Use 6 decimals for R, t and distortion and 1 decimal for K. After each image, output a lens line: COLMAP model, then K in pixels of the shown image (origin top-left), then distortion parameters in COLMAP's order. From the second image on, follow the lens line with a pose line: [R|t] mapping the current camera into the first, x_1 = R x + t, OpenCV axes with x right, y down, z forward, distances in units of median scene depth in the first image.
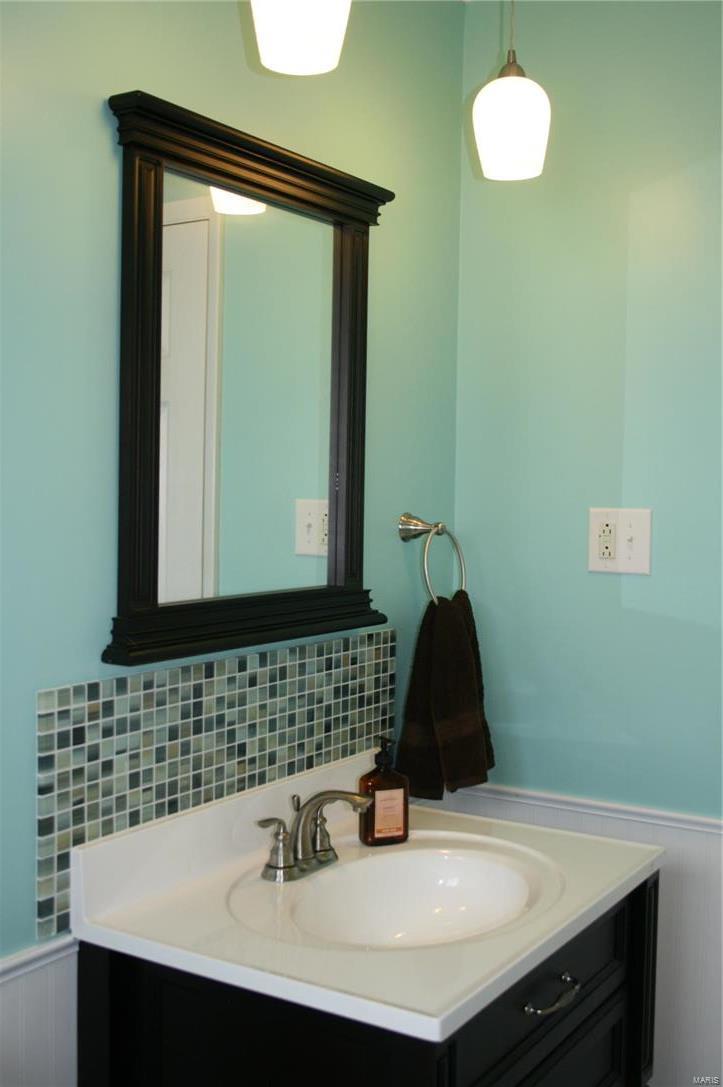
lens RADIAL K [[1222.8, 0, 361.5], [0, 1222.8, 543.5], [0, 0, 1]] dist [-0.018452, -0.023615]
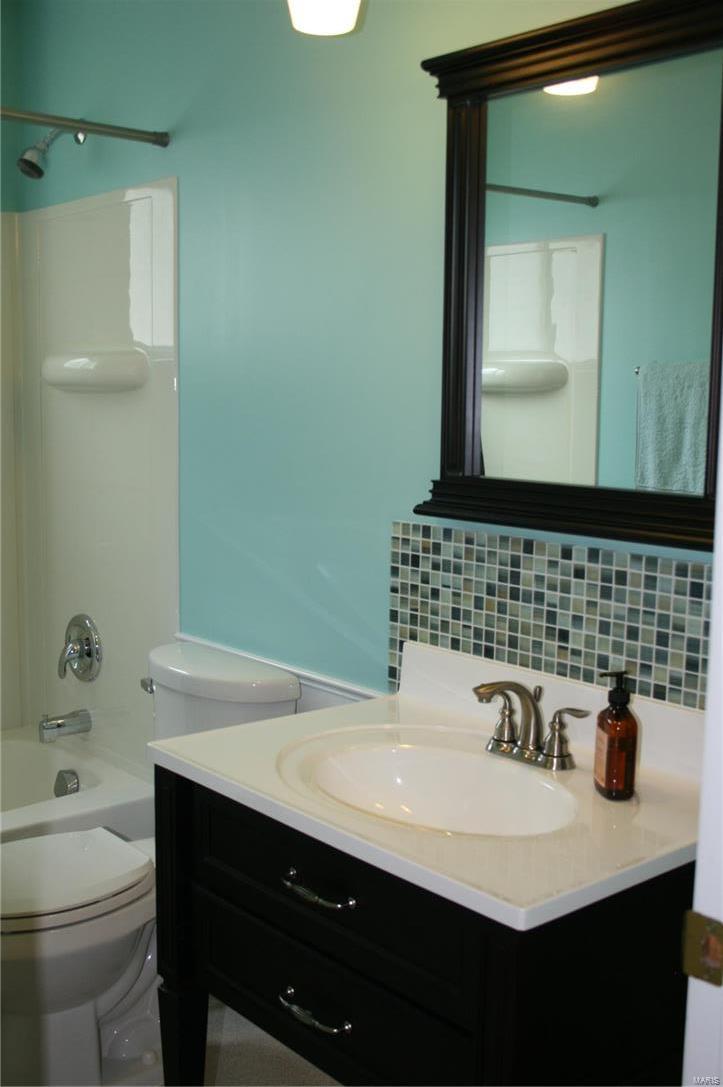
lens RADIAL K [[1222.8, 0, 361.5], [0, 1222.8, 543.5], [0, 0, 1]] dist [-0.018452, -0.023615]
pose [[-0.286634, 0.117089, -0.950858, 0.953395], [-0.052802, 0.989064, 0.137711, -0.040235], [0.956584, 0.089680, -0.277317, 1.169949]]
